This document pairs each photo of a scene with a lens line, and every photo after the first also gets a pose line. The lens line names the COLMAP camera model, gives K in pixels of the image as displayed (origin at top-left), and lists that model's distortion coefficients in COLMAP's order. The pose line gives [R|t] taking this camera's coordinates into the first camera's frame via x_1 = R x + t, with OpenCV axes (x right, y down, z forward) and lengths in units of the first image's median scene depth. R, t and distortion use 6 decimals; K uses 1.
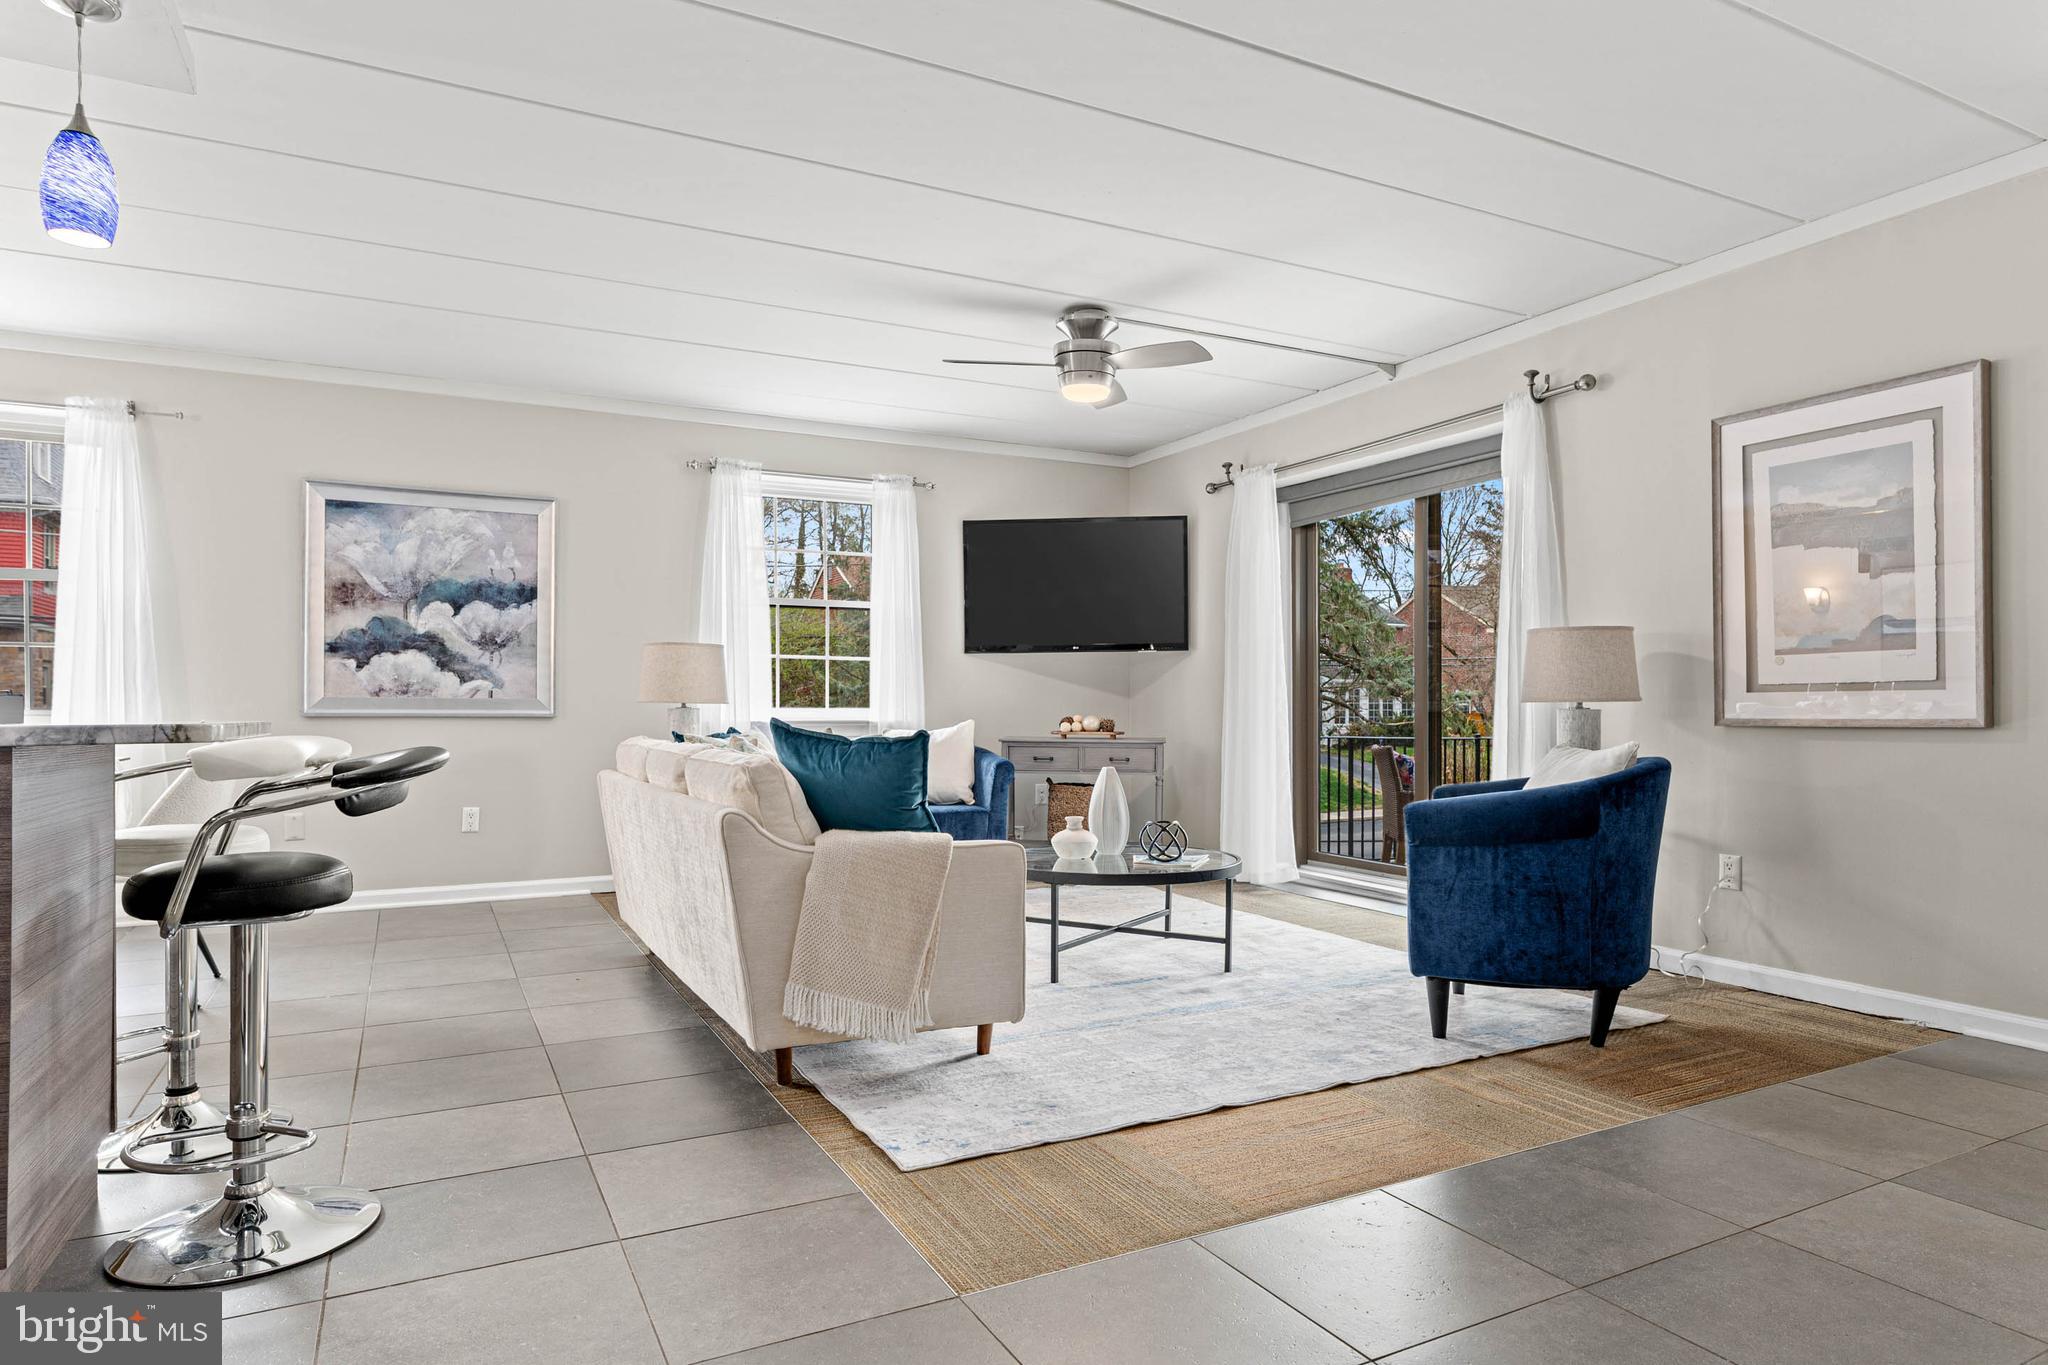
lens RADIAL K [[1184.1, 0, 1028.4], [0, 1184.1, 704.1], [0, 0, 1]] dist [-0.002683, -0.000556]
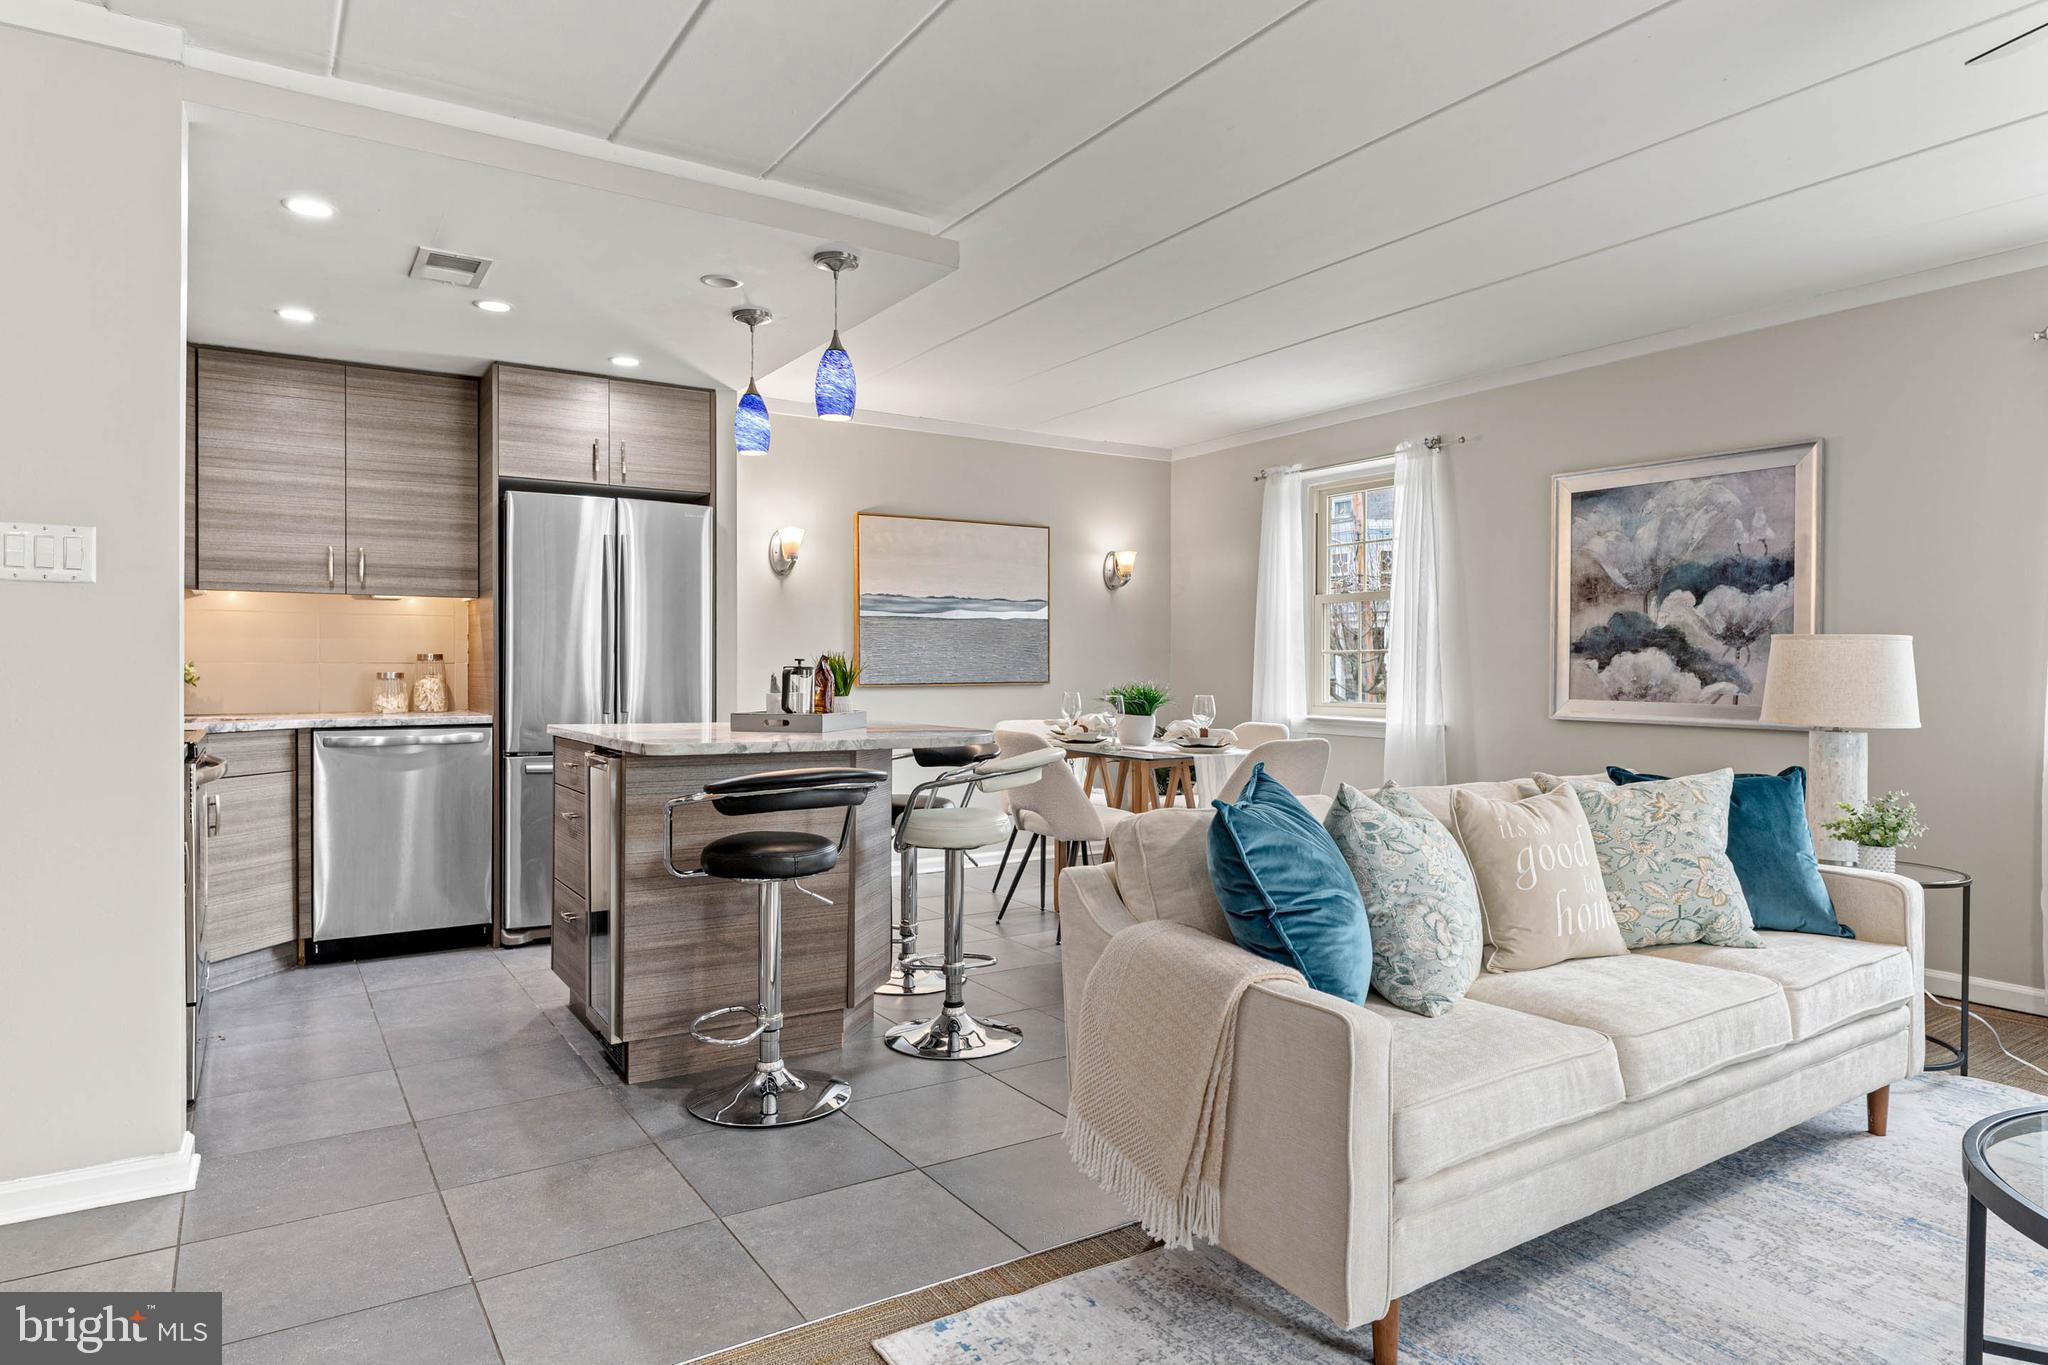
lens RADIAL K [[1195.8, 0, 1025.8], [0, 1195.8, 673.0], [0, 0, 1]] dist [-0.001920, -0.000337]
pose [[0.097828, 0.003773, -0.995196, 0.372681], [-0.003602, 0.999988, 0.003437, -0.033670], [0.995197, 0.003248, 0.097840, 0.535761]]
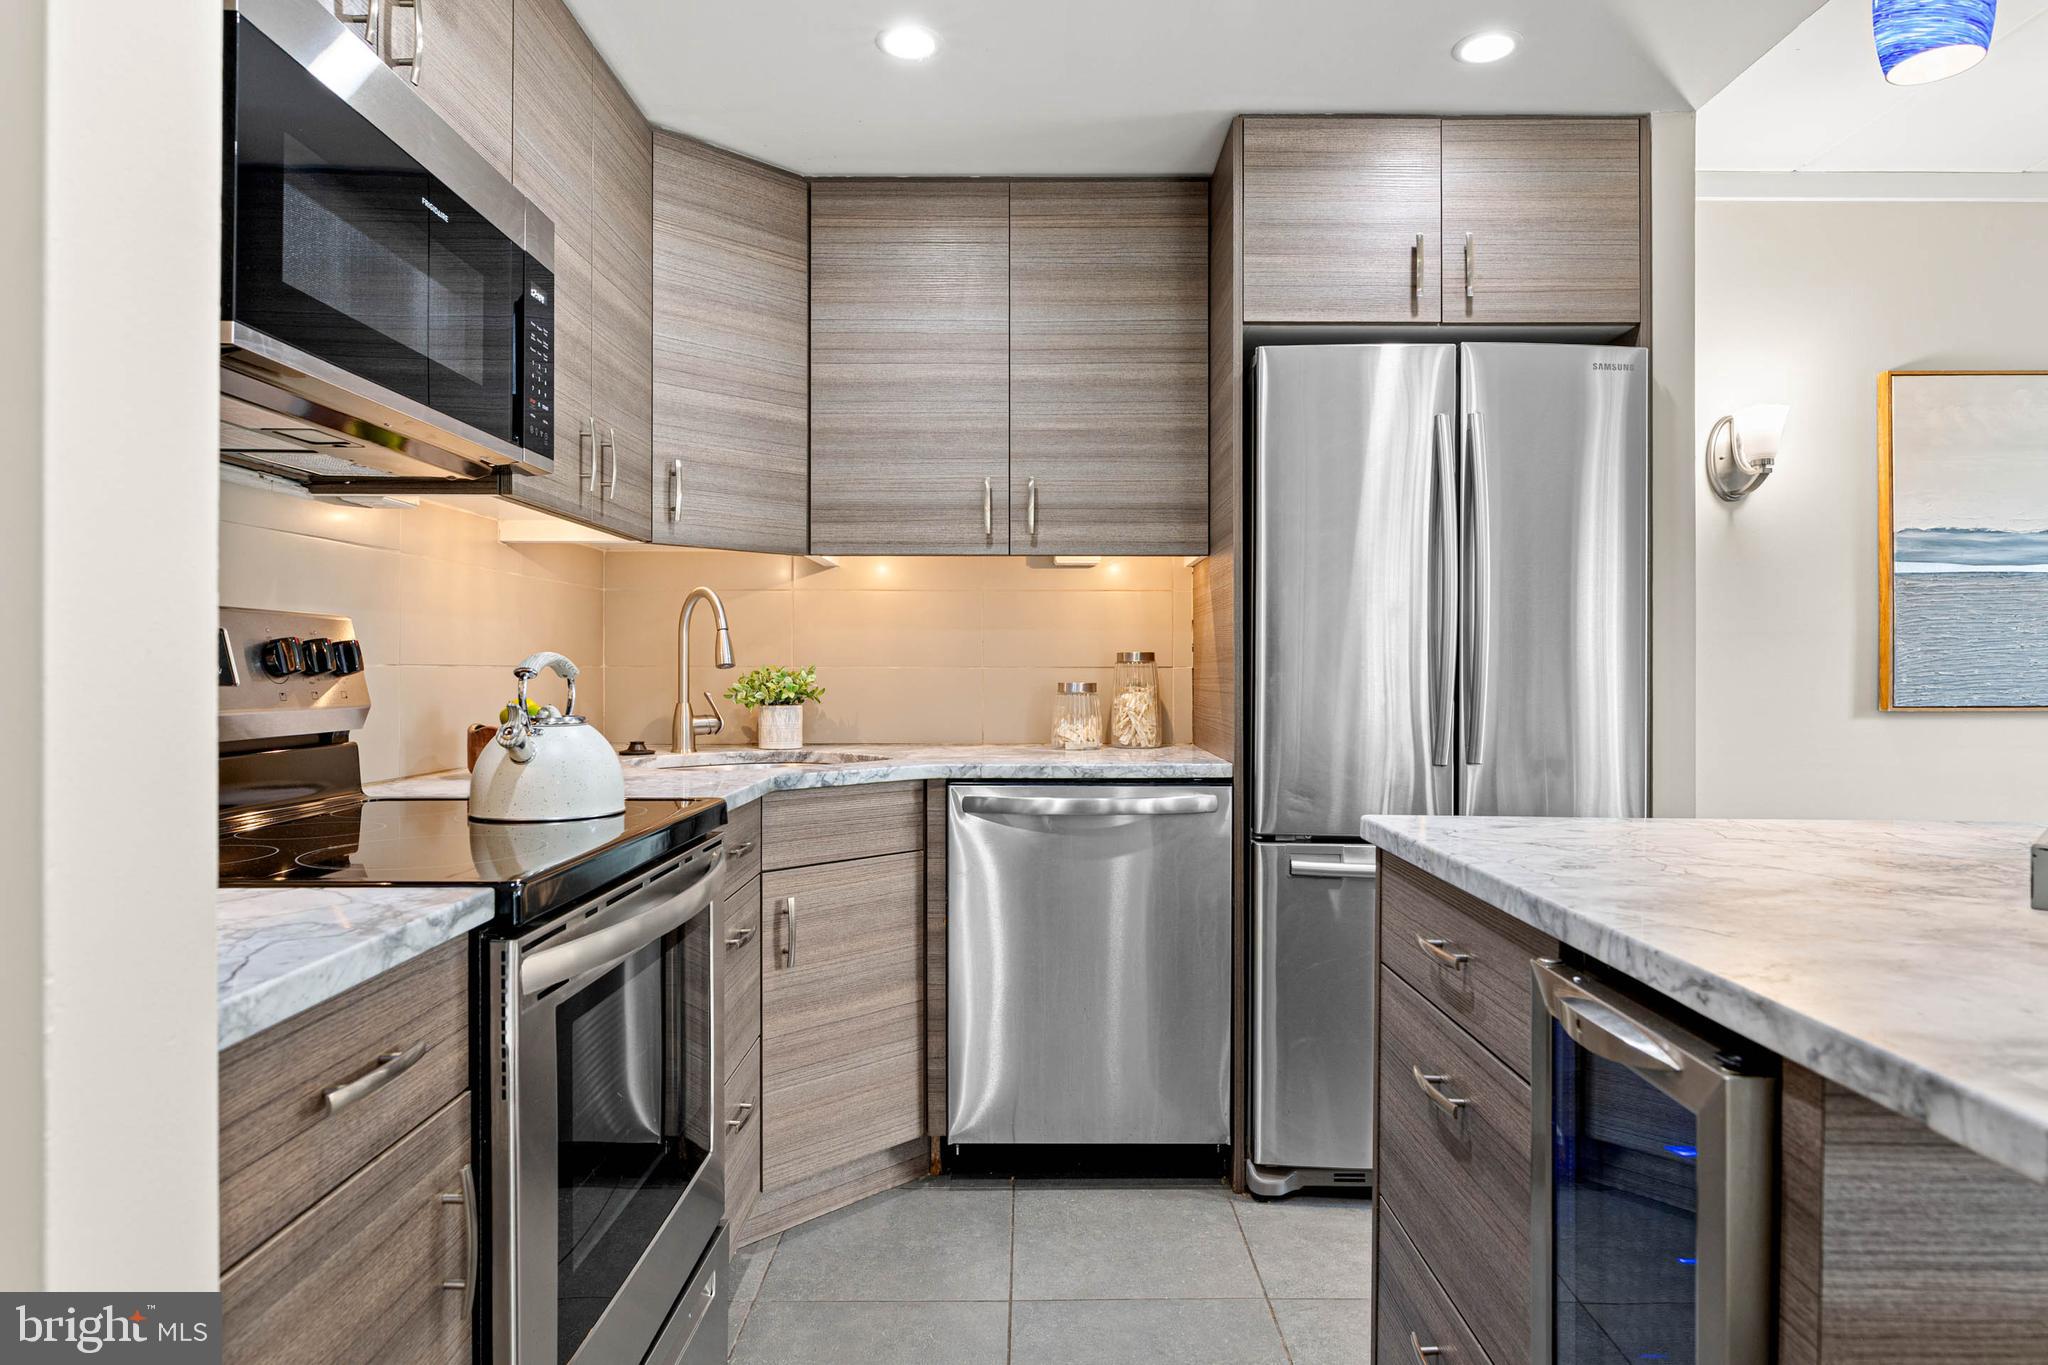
lens RADIAL K [[1195.8, 0, 1025.8], [0, 1195.8, 673.0], [0, 0, 1]] dist [-0.001920, -0.000337]
pose [[-0.462519, 0.001830, -0.886607, -0.143554], [-0.002805, 0.999990, 0.003527, -0.035899], [0.886605, 0.004118, -0.462509, 0.356662]]
